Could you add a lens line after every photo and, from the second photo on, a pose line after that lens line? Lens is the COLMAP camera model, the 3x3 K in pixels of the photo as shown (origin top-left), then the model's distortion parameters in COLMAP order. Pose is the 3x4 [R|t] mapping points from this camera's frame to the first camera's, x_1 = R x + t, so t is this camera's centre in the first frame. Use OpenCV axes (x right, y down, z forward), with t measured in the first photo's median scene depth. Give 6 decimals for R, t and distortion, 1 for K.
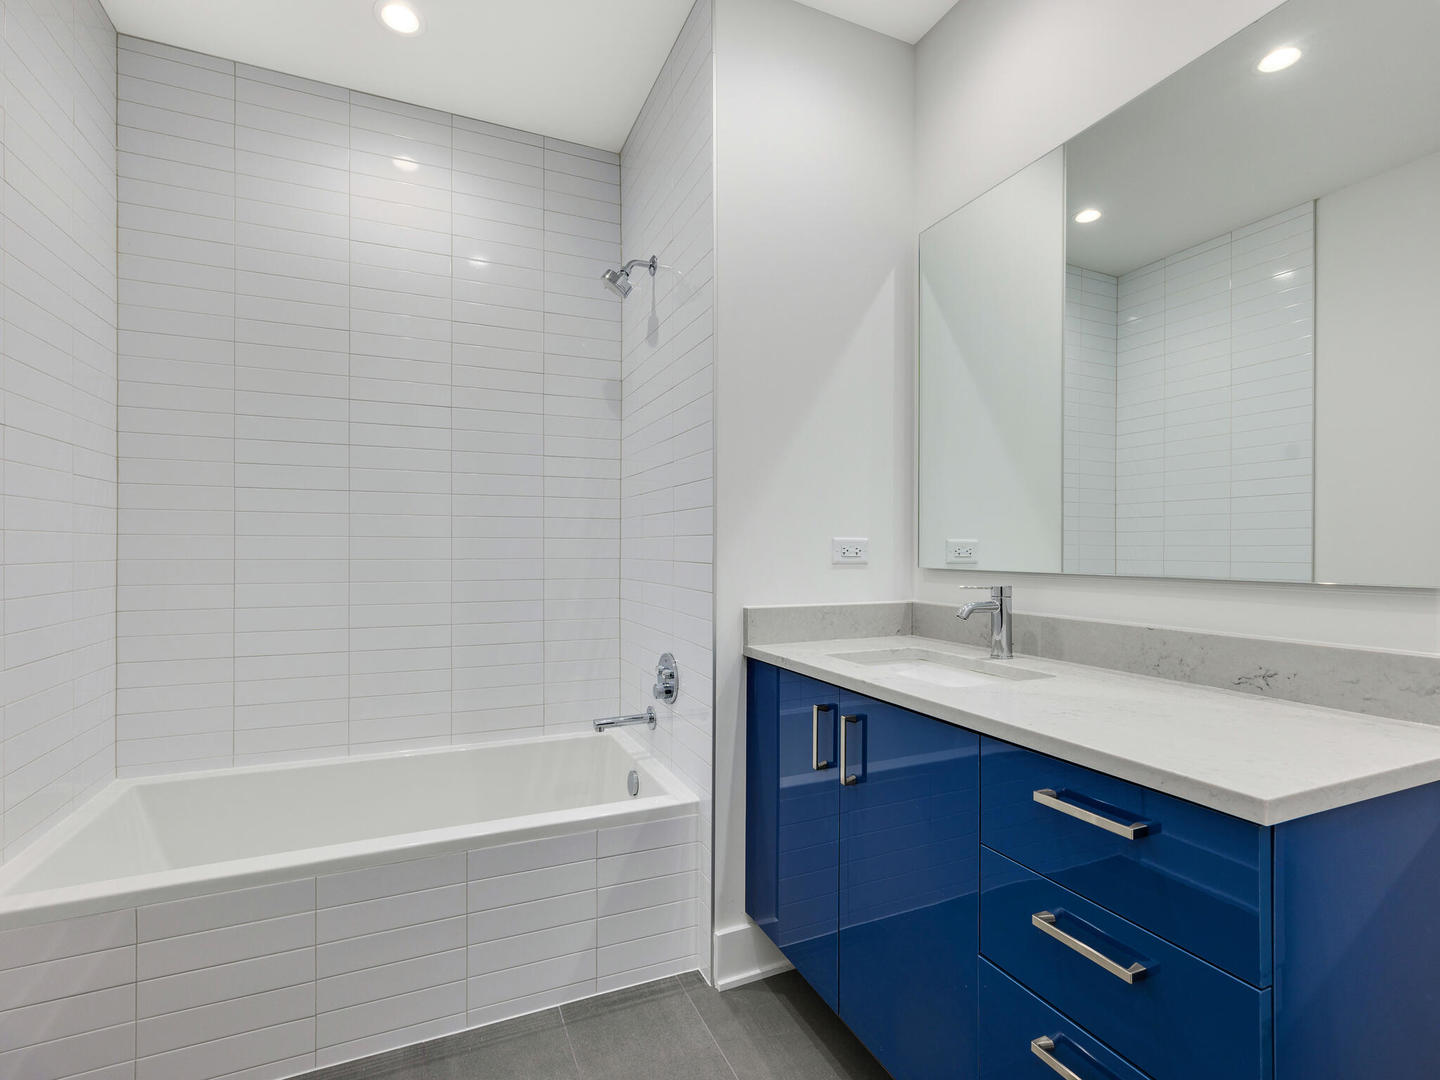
lens RADIAL K [[669.7, 0, 716.1], [0, 669.7, 547.2], [0, 0, 1]] dist [0.019782, -0.000075]
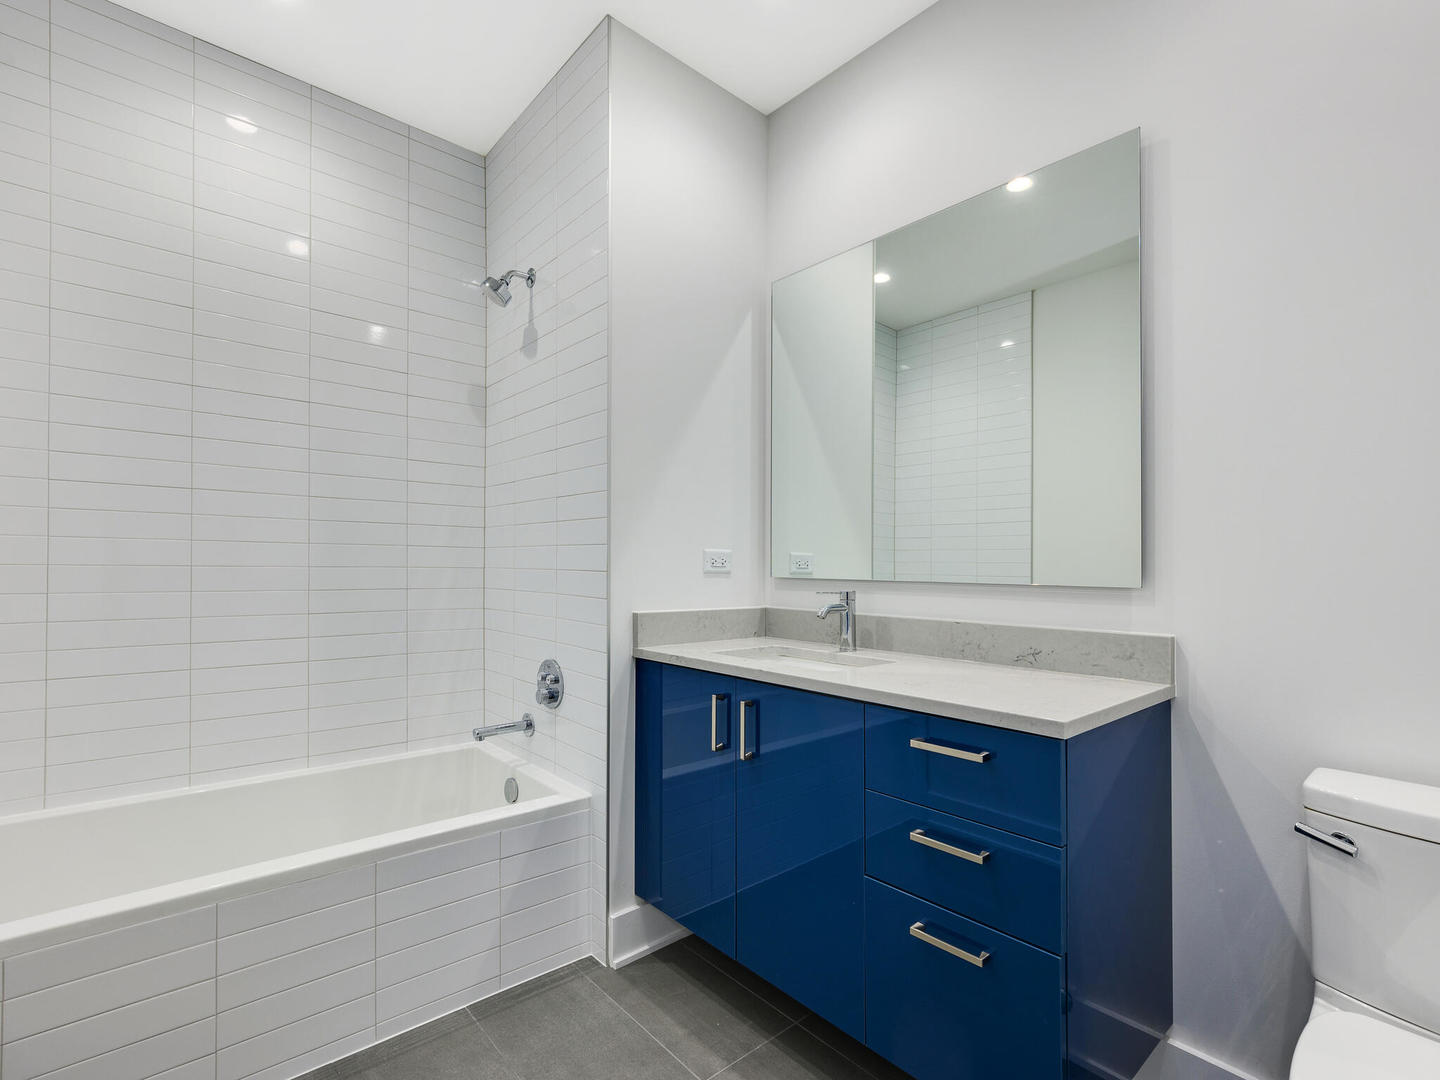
lens RADIAL K [[693.9, 0, 719.4], [0, 693.9, 560.1], [0, 0, 1]] dist [0.021618, -0.000022]
pose [[0.948834, 0.009699, 0.315627, -0.182221], [-0.008065, 0.999946, -0.006481, 0.012188], [-0.315673, 0.003604, 0.948861, -0.101380]]
